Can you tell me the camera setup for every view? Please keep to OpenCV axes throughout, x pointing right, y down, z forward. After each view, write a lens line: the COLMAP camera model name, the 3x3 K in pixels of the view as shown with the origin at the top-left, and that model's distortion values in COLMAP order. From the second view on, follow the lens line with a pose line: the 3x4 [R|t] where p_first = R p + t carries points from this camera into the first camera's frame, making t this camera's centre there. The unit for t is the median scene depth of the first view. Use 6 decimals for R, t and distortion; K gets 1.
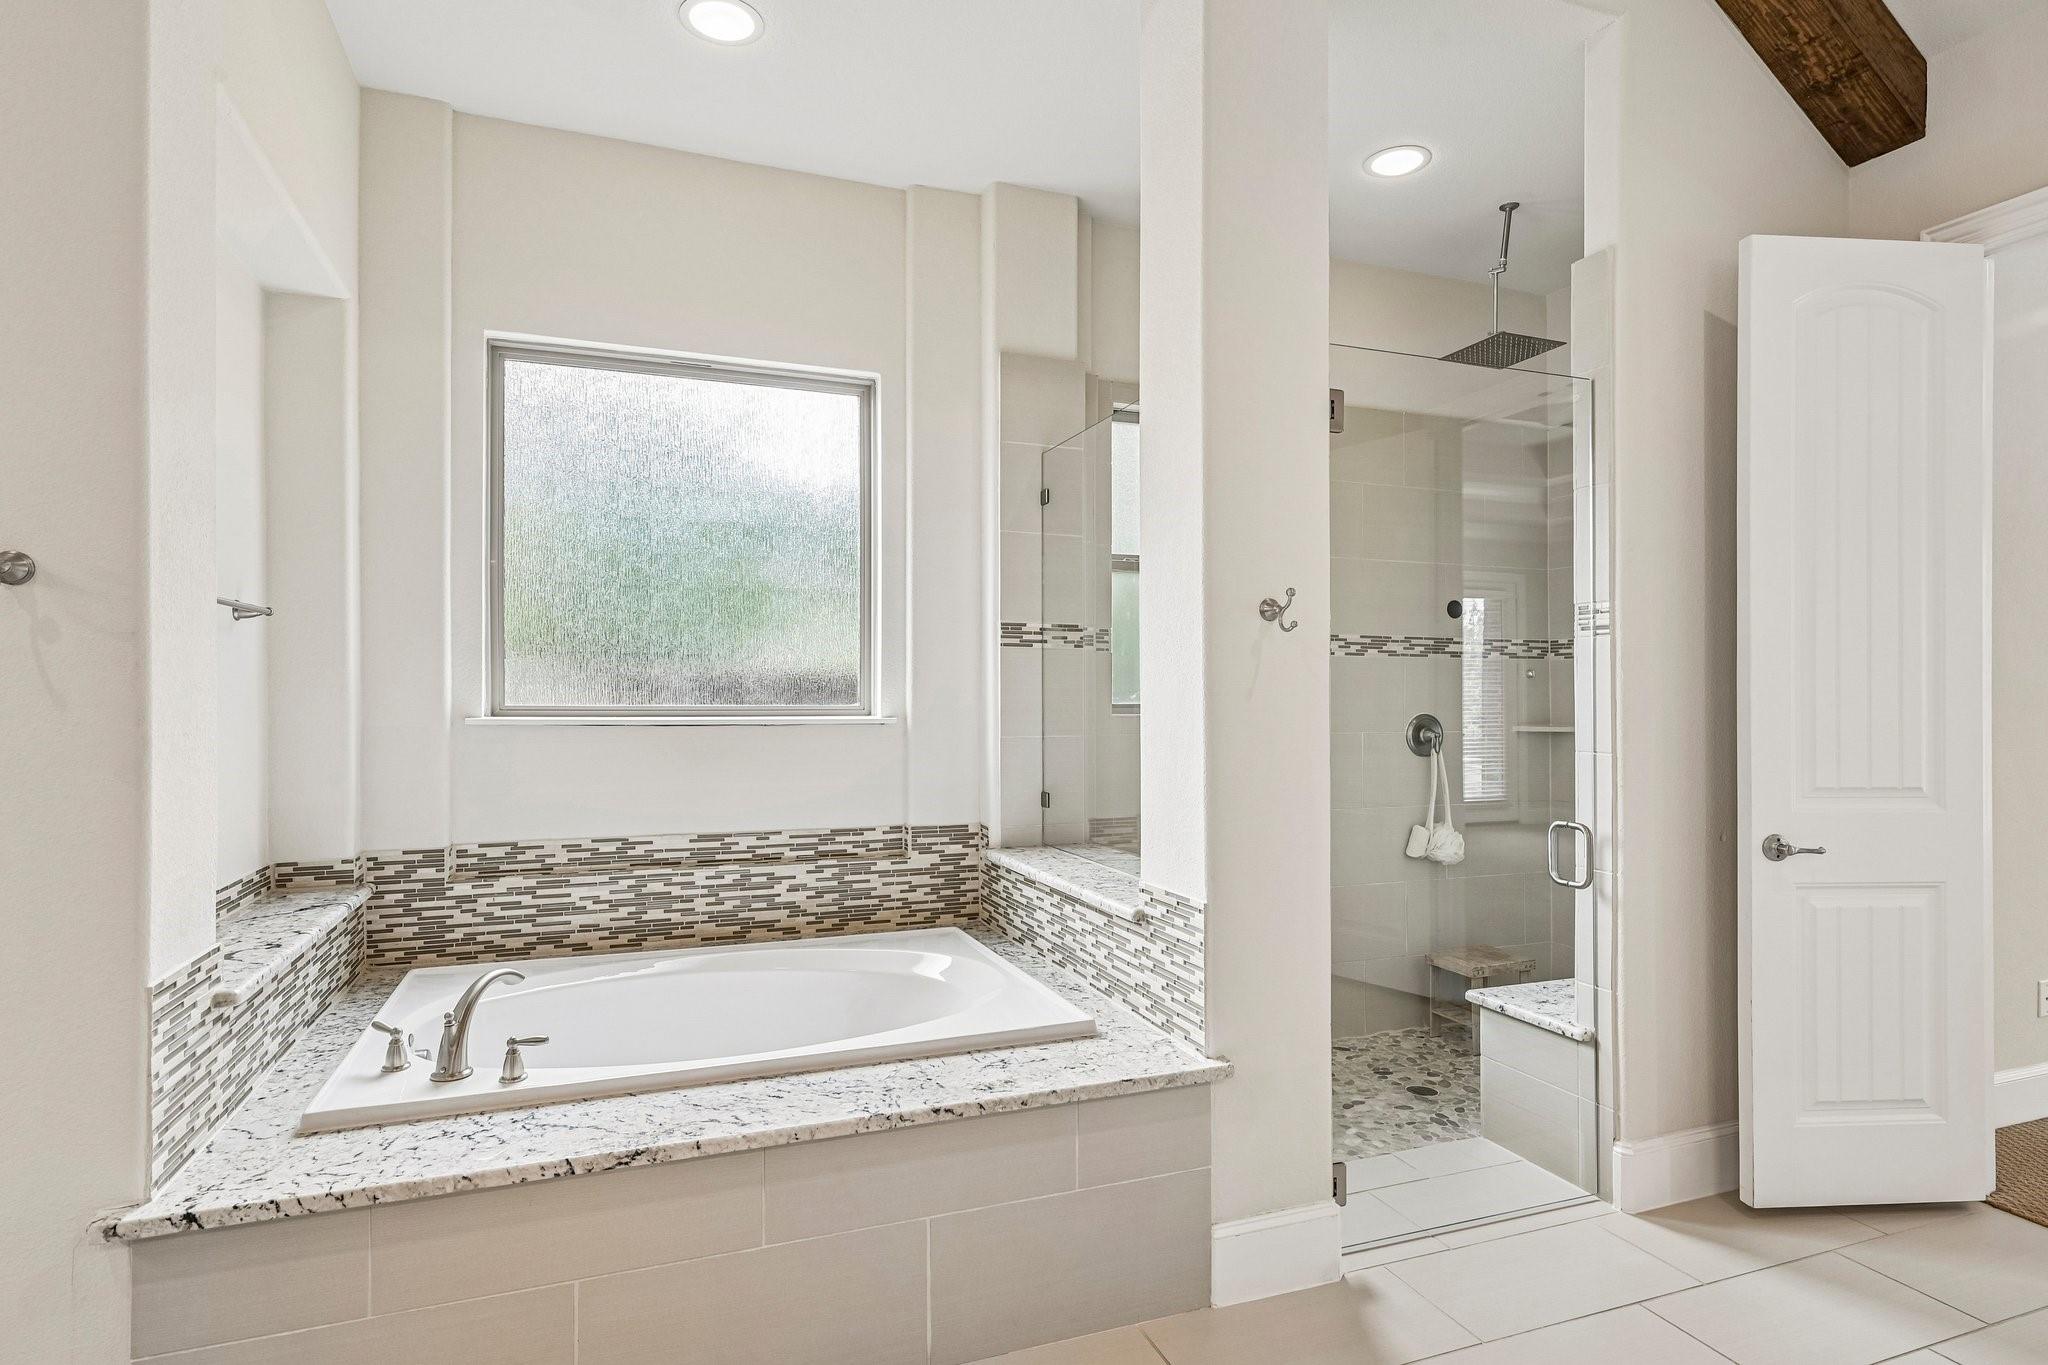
lens RADIAL K [[1043.7, 0, 1028.7], [0, 1043.7, 691.9], [0, 0, 1]] dist [0.001829, -0.000227]
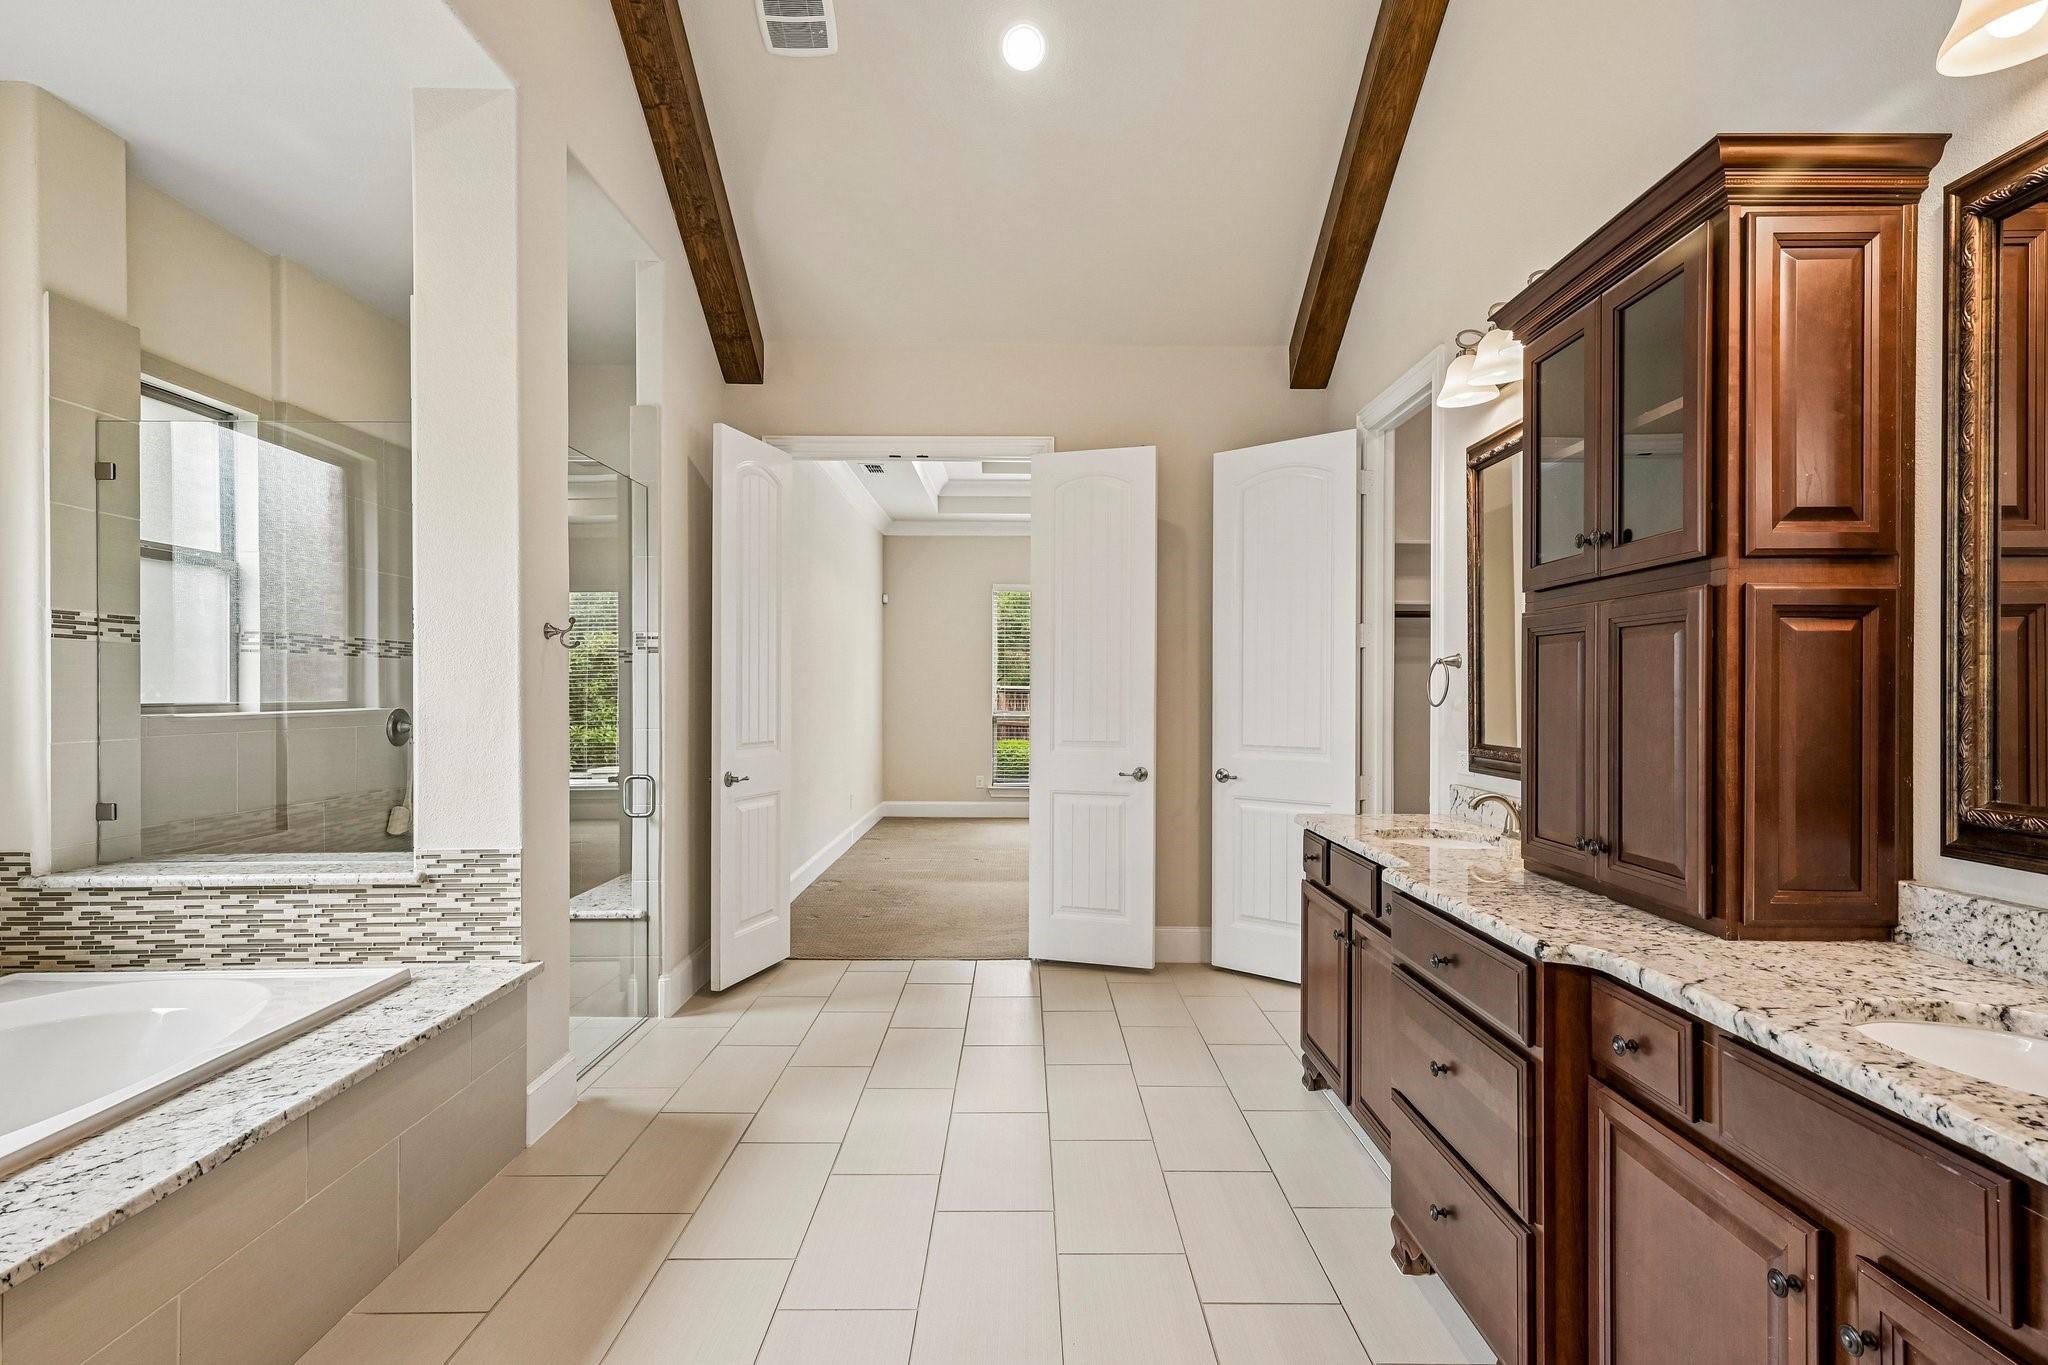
lens RADIAL K [[1043.7, 0, 1025.3], [0, 1043.7, 689.5], [0, 0, 1]] dist [0.001829, -0.000227]
pose [[0.343609, -0.002001, 0.939111, -0.748404], [0.000396, 0.999998, 0.001986, -0.003308], [-0.939113, -0.000311, 0.343609, -0.057466]]
